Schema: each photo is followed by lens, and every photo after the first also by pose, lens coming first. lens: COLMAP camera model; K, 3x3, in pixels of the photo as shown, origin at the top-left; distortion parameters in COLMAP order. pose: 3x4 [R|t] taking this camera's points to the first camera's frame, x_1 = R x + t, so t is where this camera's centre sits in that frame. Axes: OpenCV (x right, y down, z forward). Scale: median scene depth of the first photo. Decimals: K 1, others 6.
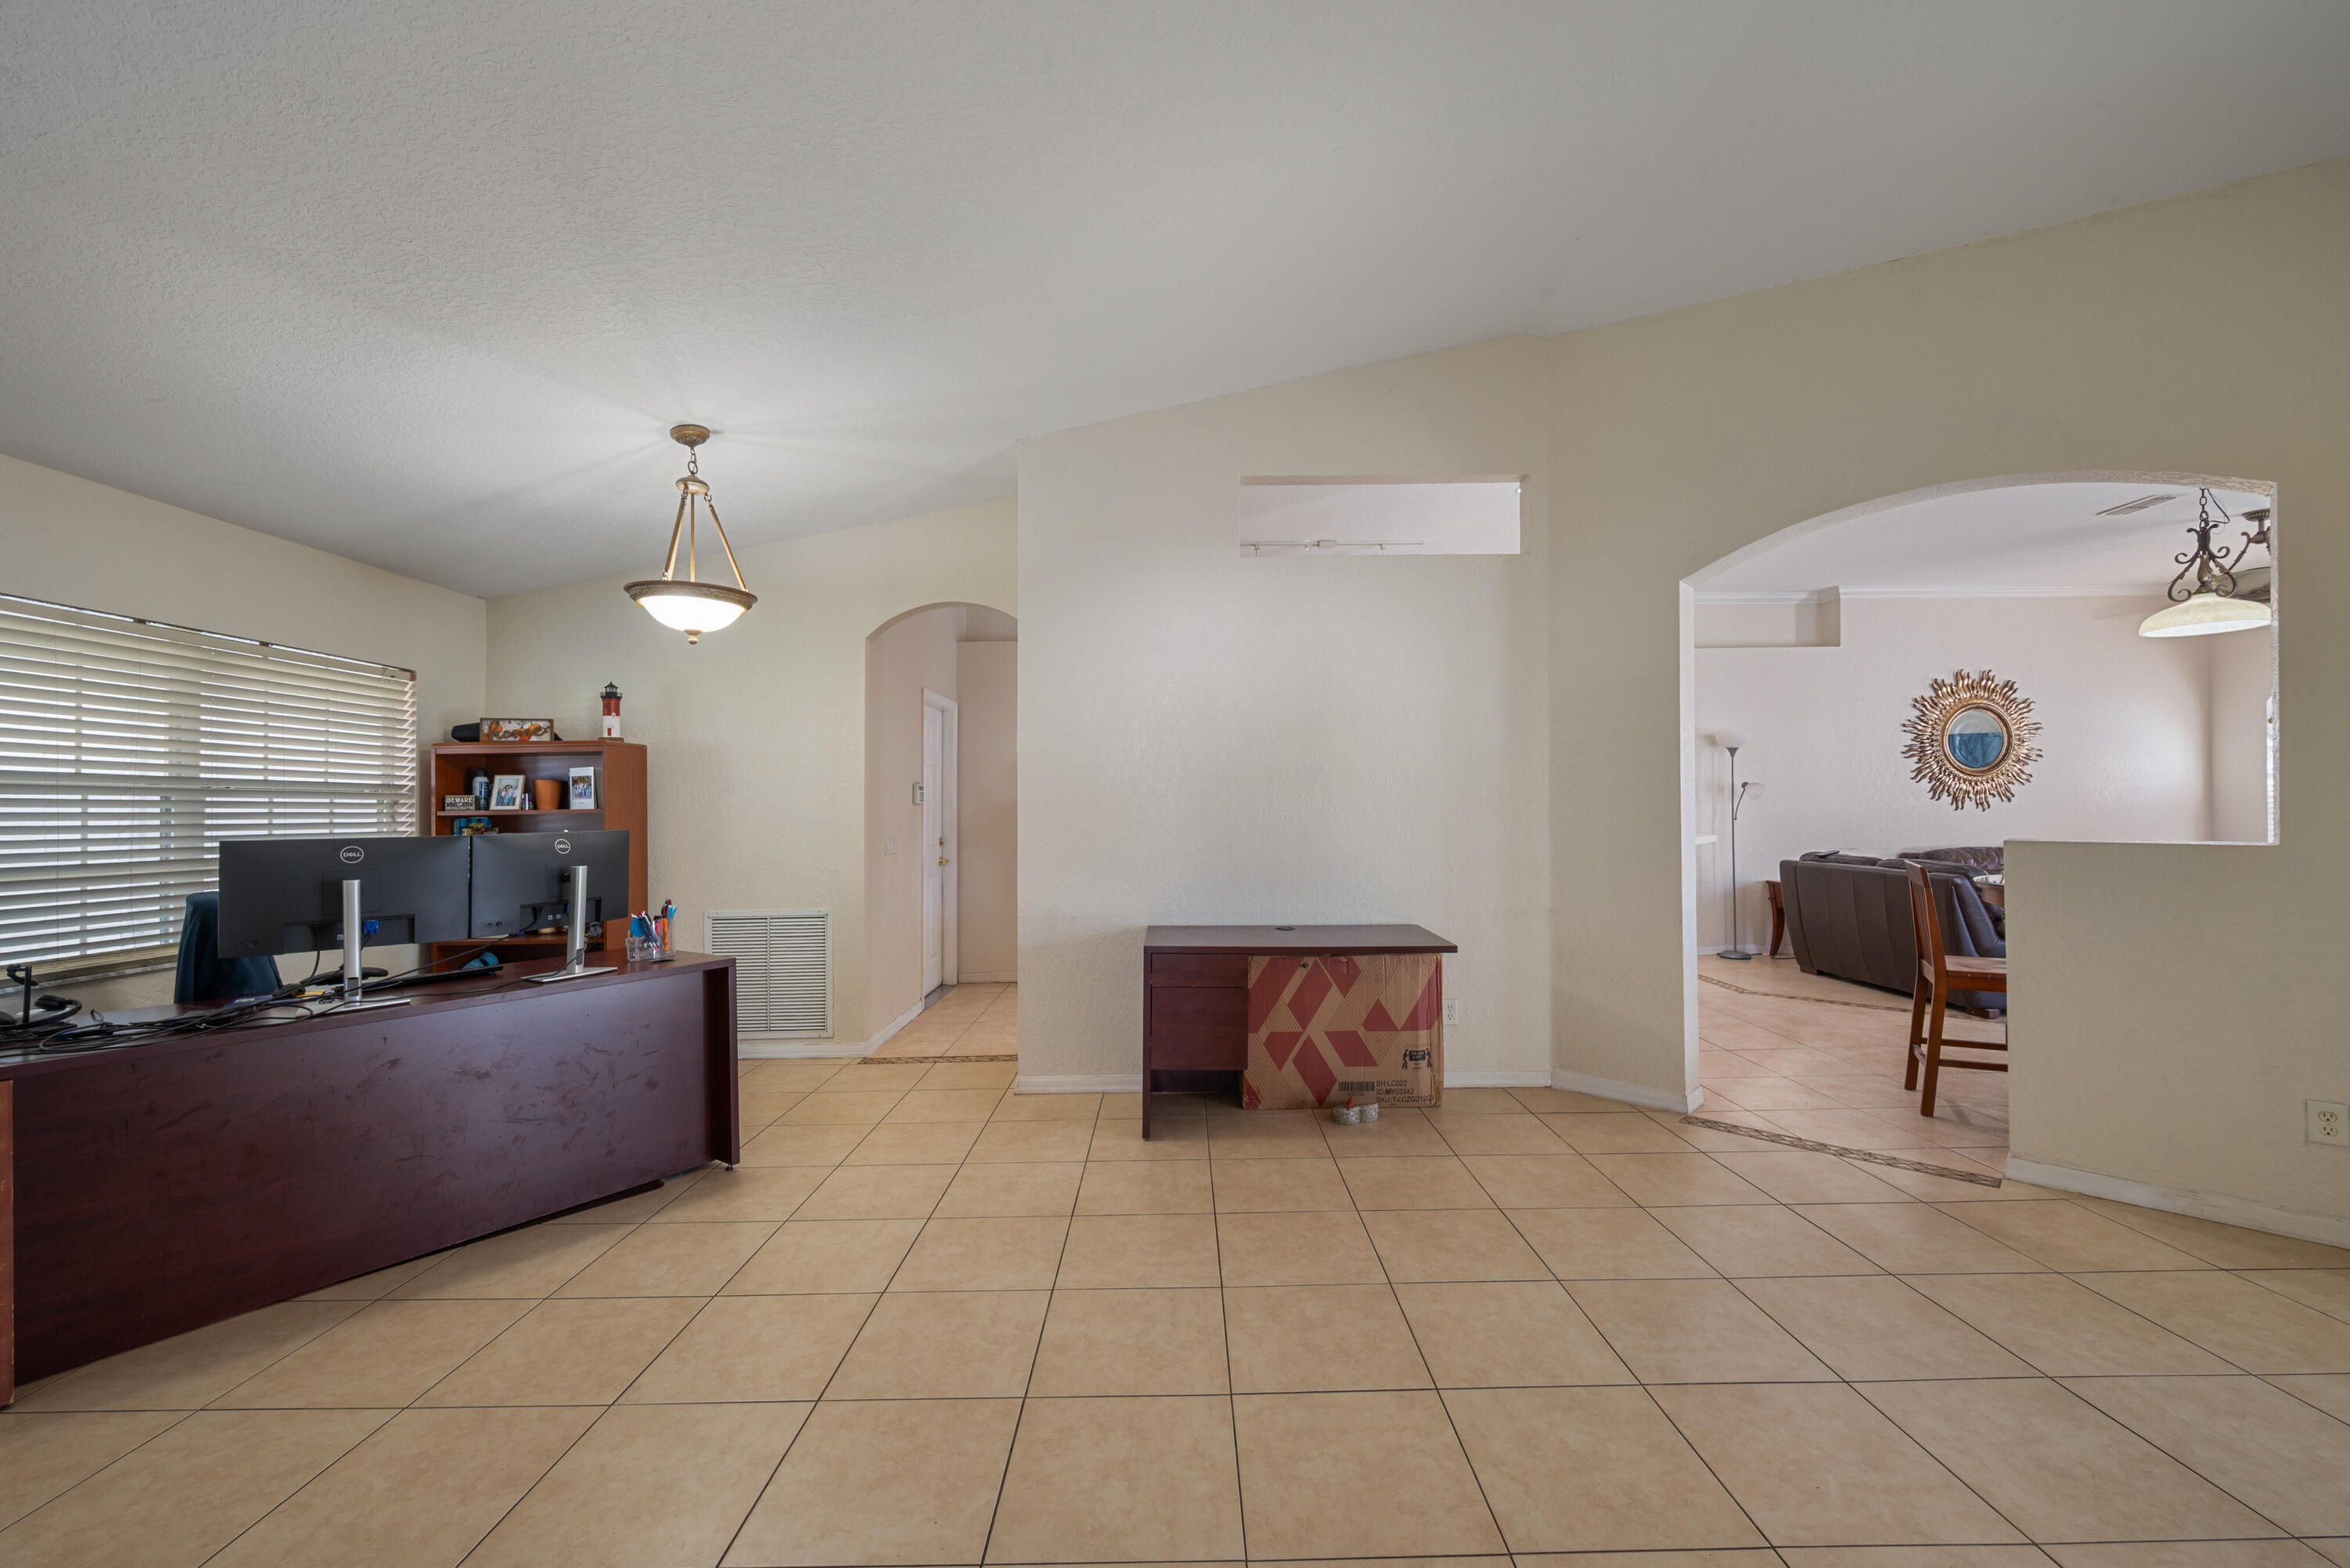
lens RADIAL K [[928.0, 0, 1182.9], [0, 928.0, 811.5], [0, 0, 1]] dist [-0.002072, -0.000020]
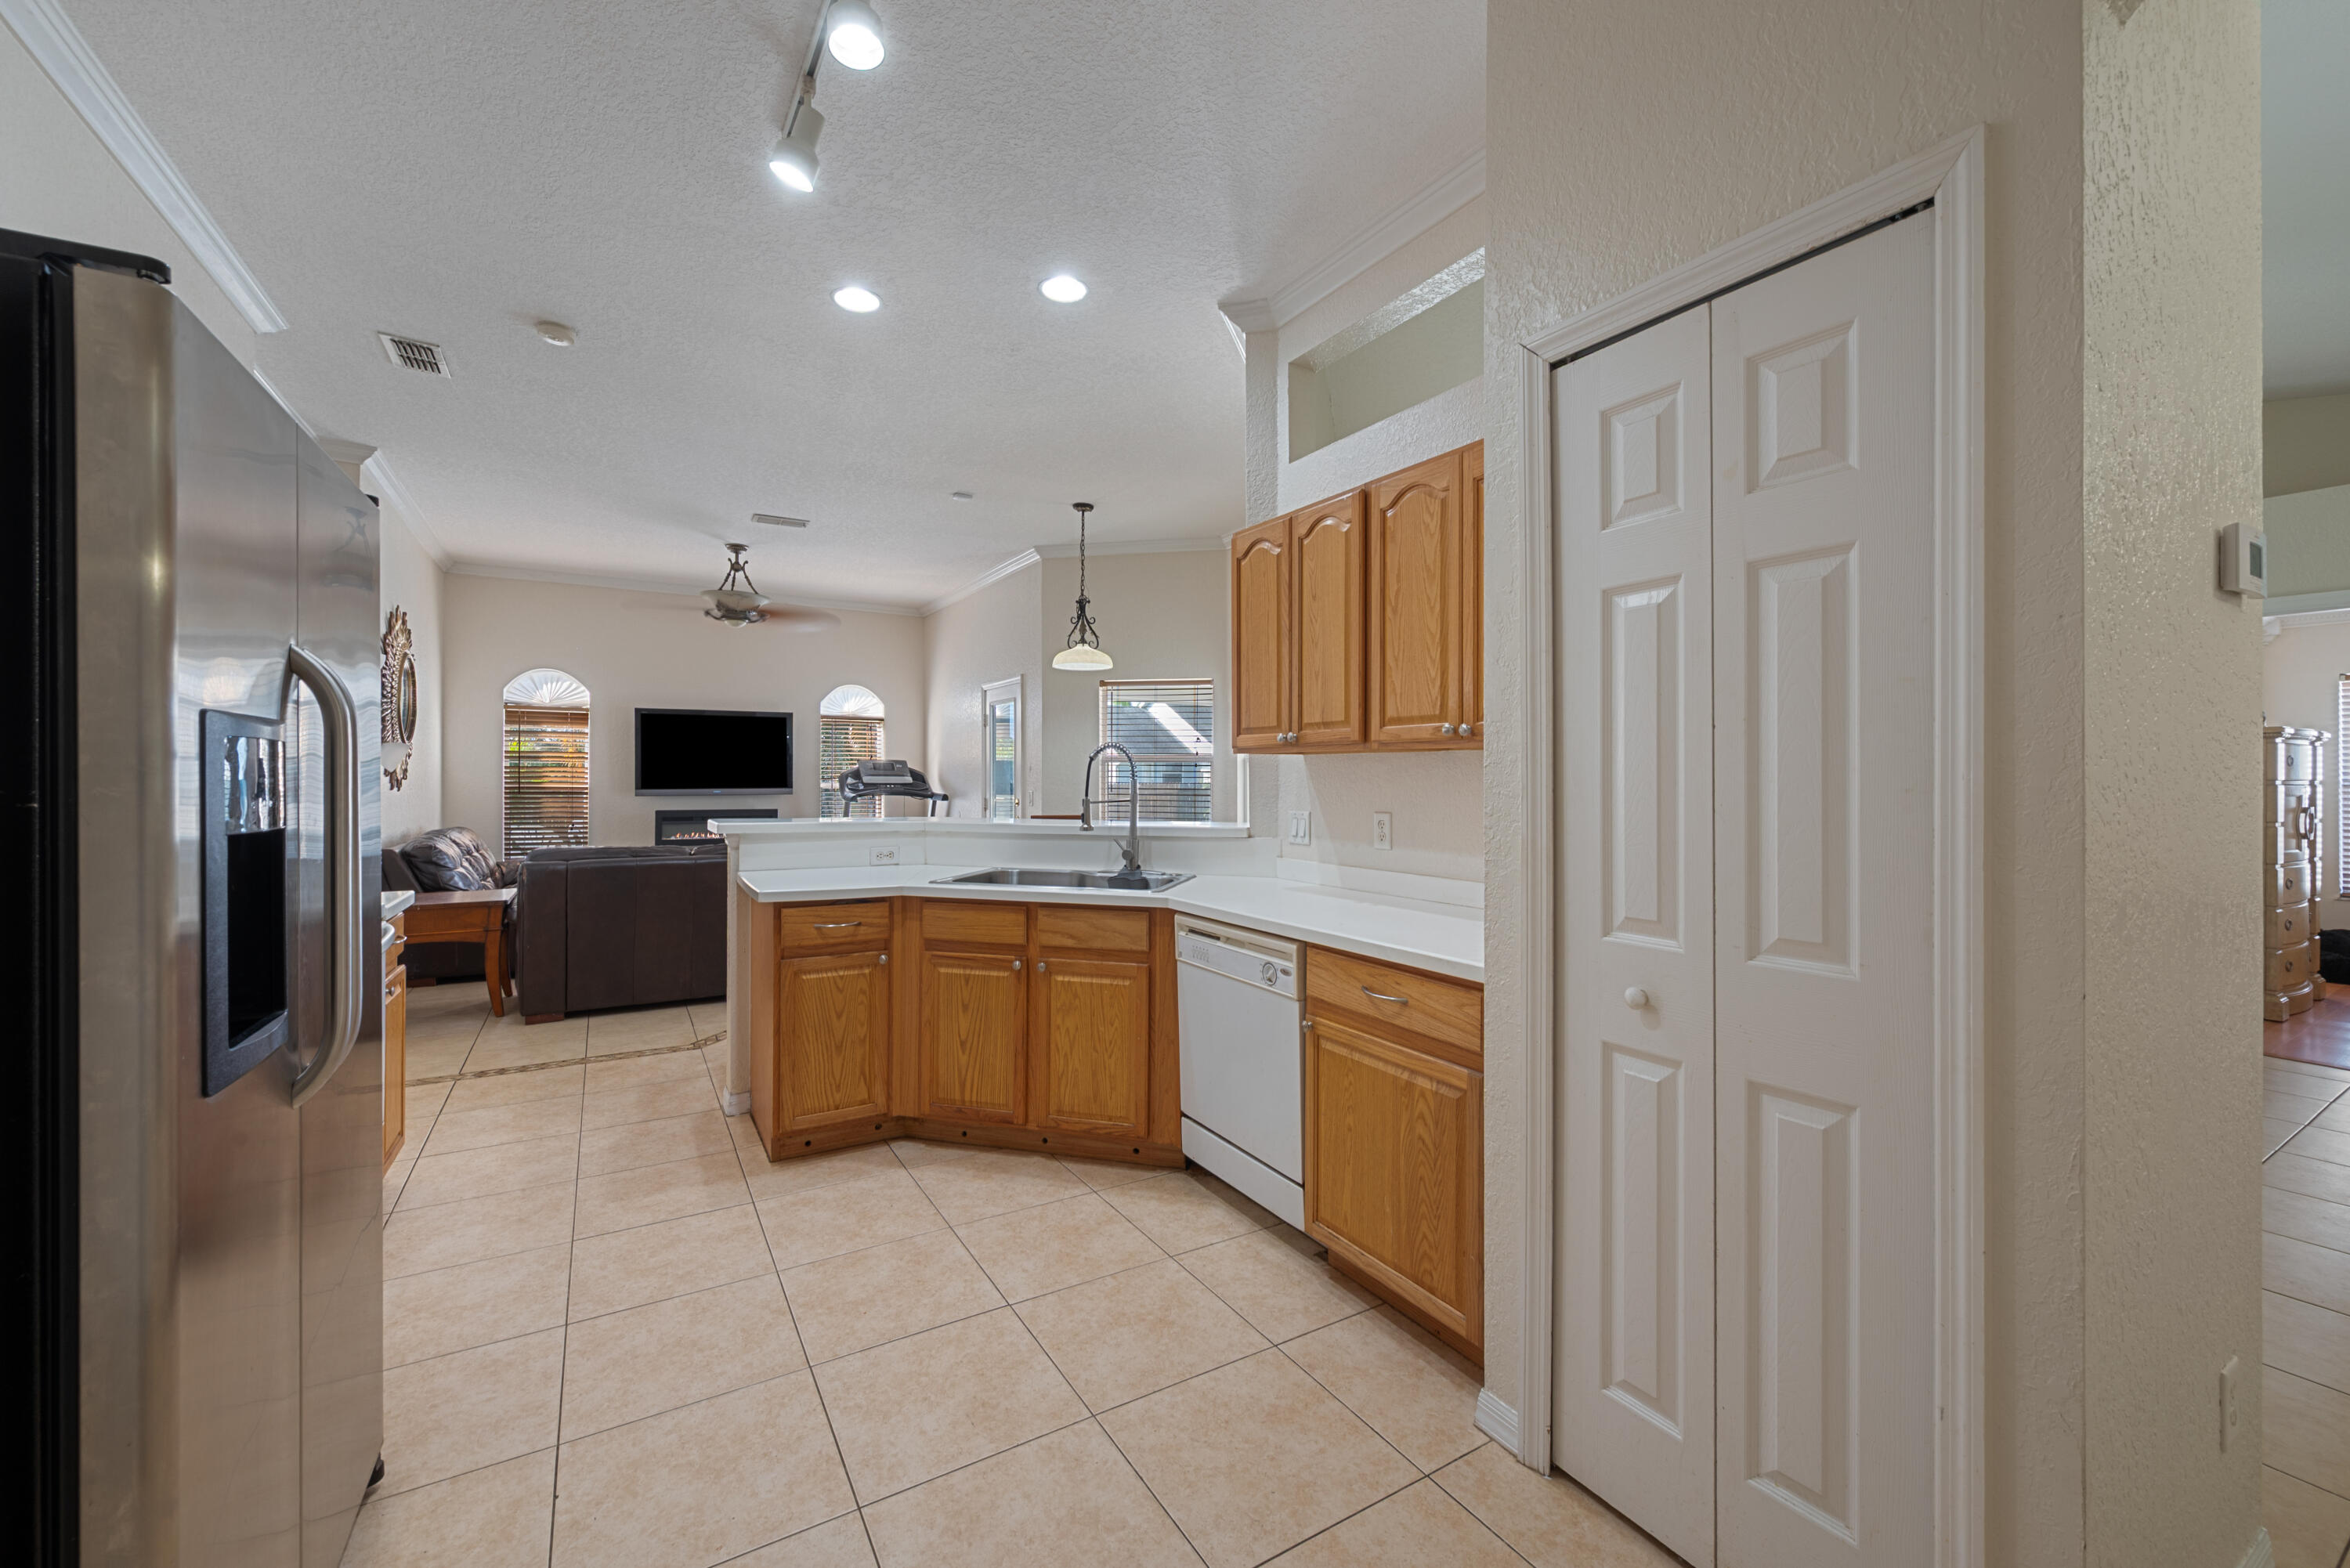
lens RADIAL K [[928.0, 0, 1173.1], [0, 928.0, 789.7], [0, 0, 1]] dist [-0.002072, -0.000020]
pose [[-0.514635, 0.002692, 0.857405, -0.144337], [0.006364, 0.999980, 0.000680, 0.002365], [-0.857386, 0.005806, -0.514642, 0.866555]]
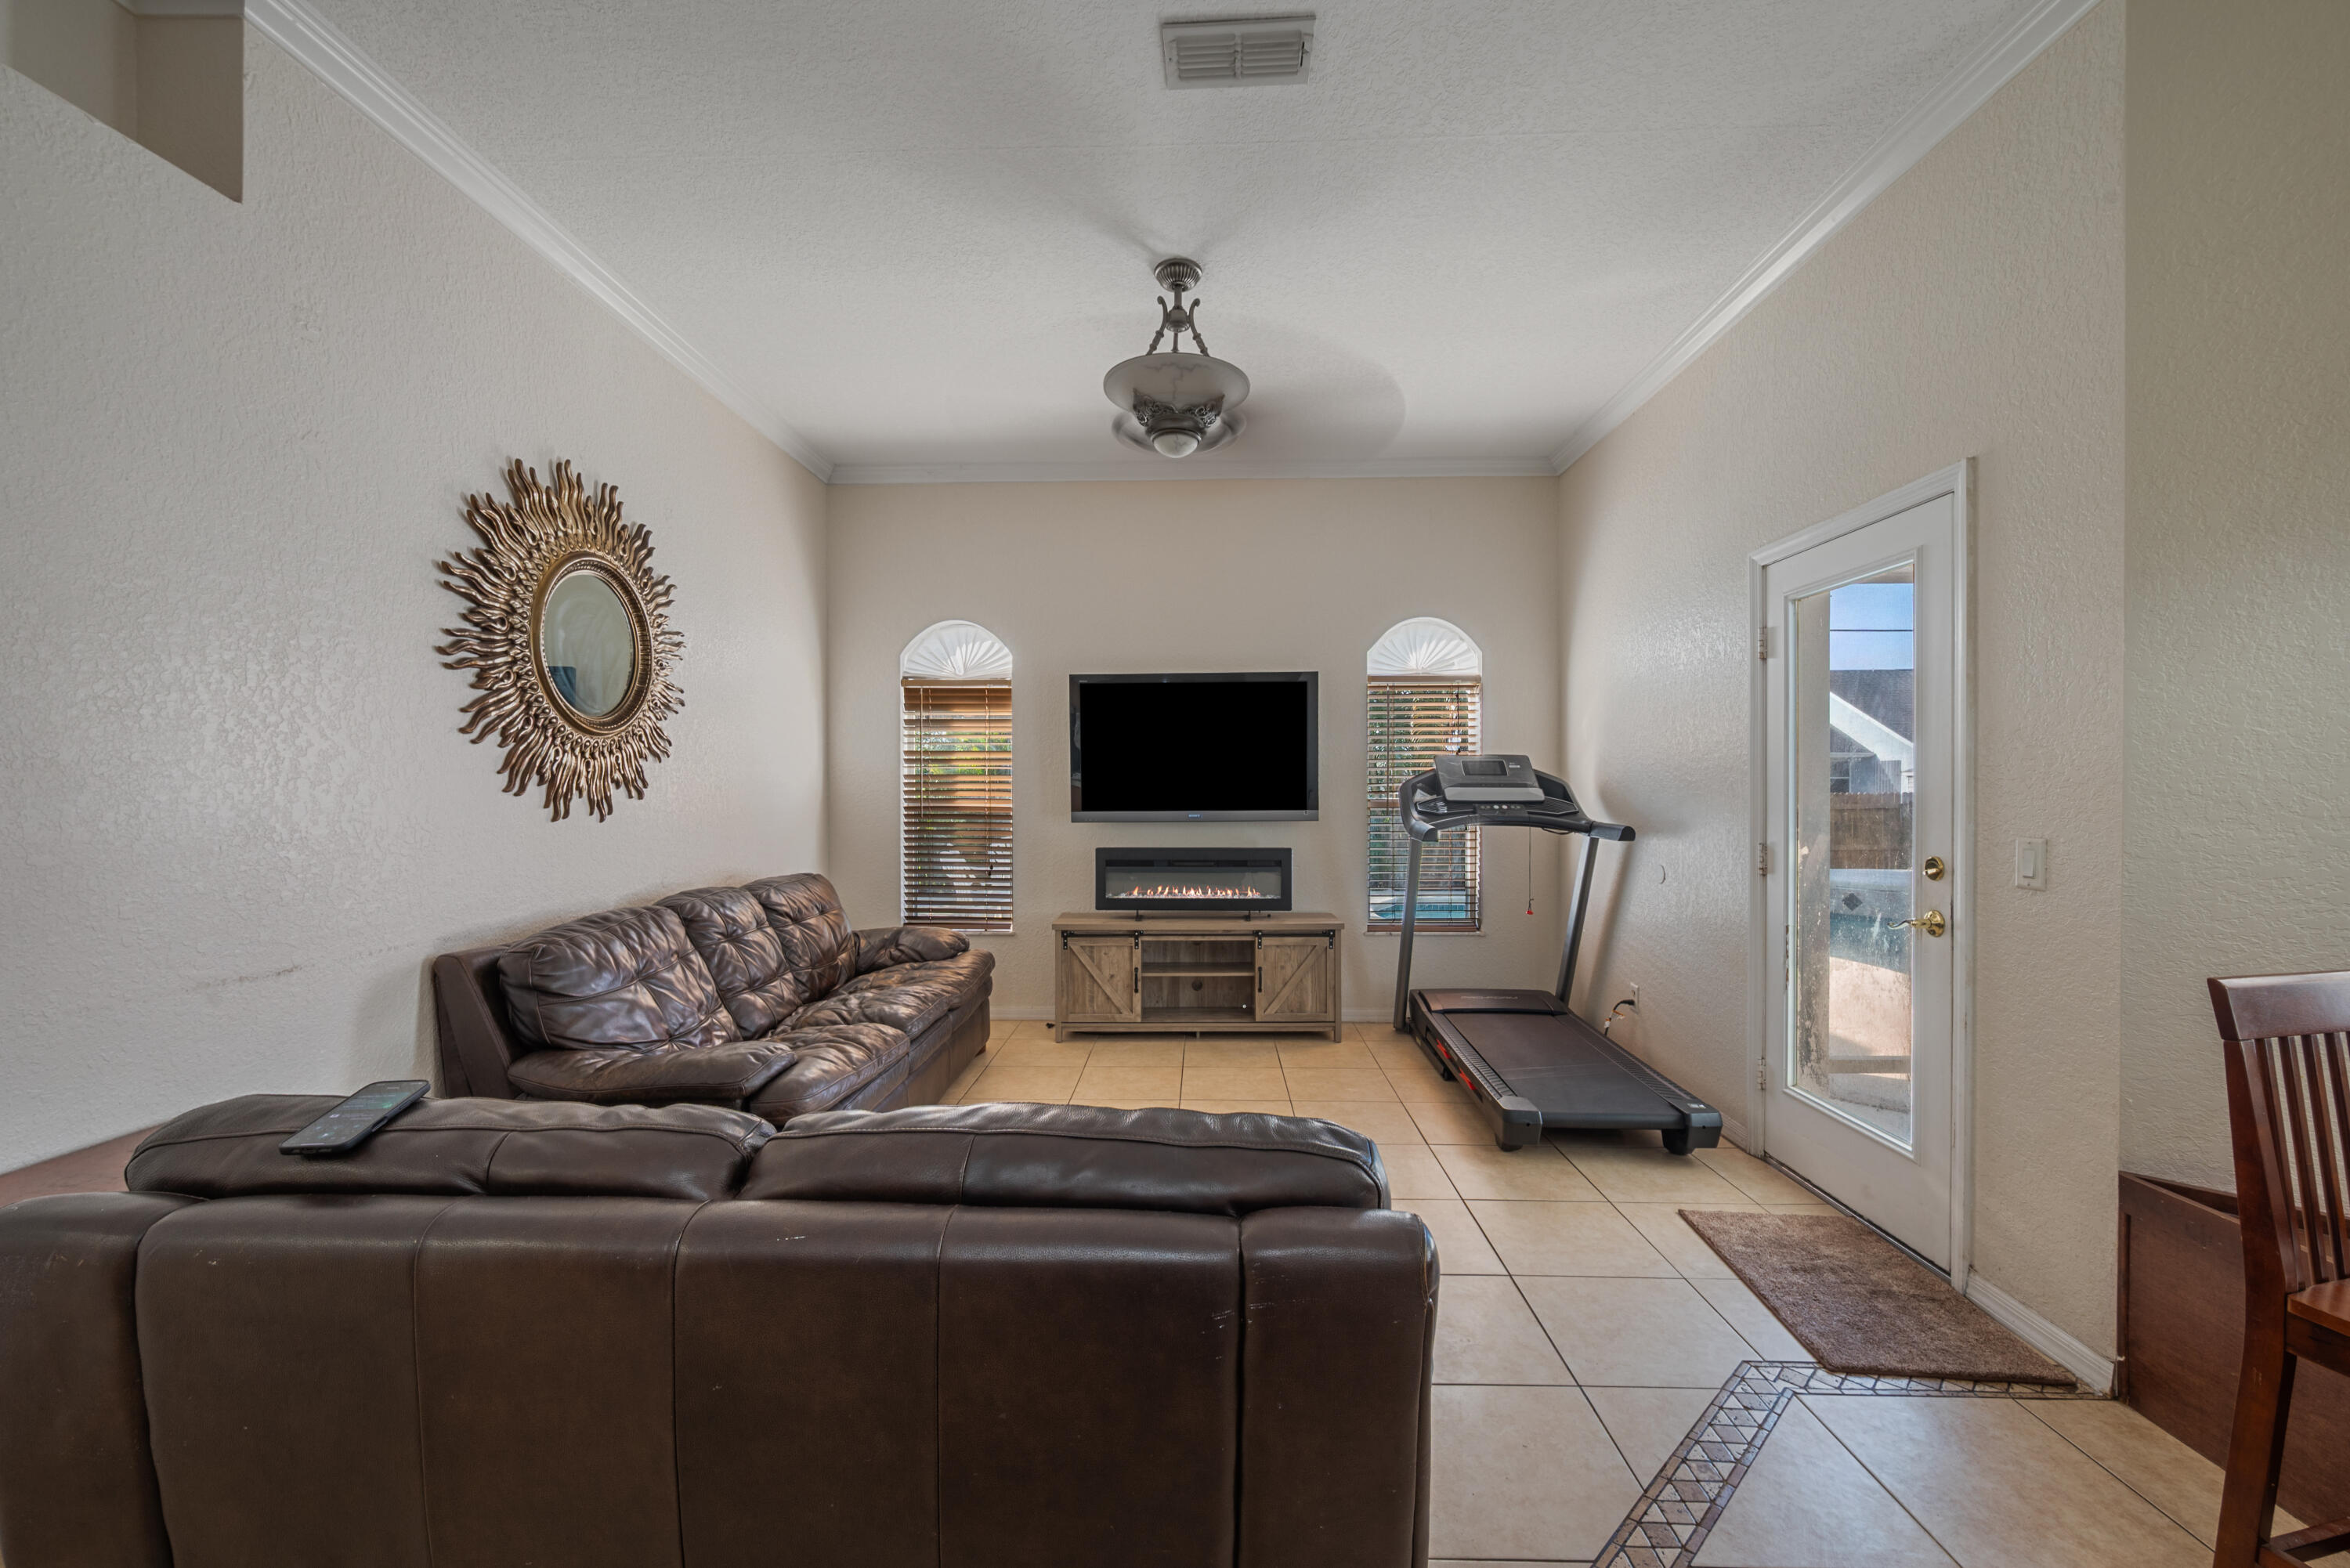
lens RADIAL K [[928.0, 0, 1180.5], [0, 928.0, 795.8], [0, 0, 1]] dist [-0.002072, -0.000020]
pose [[0.036084, 0.002942, 0.999344, 0.470476], [0.004446, 0.999985, -0.003105, -0.009674], [-0.999339, 0.004555, 0.036070, 0.745664]]
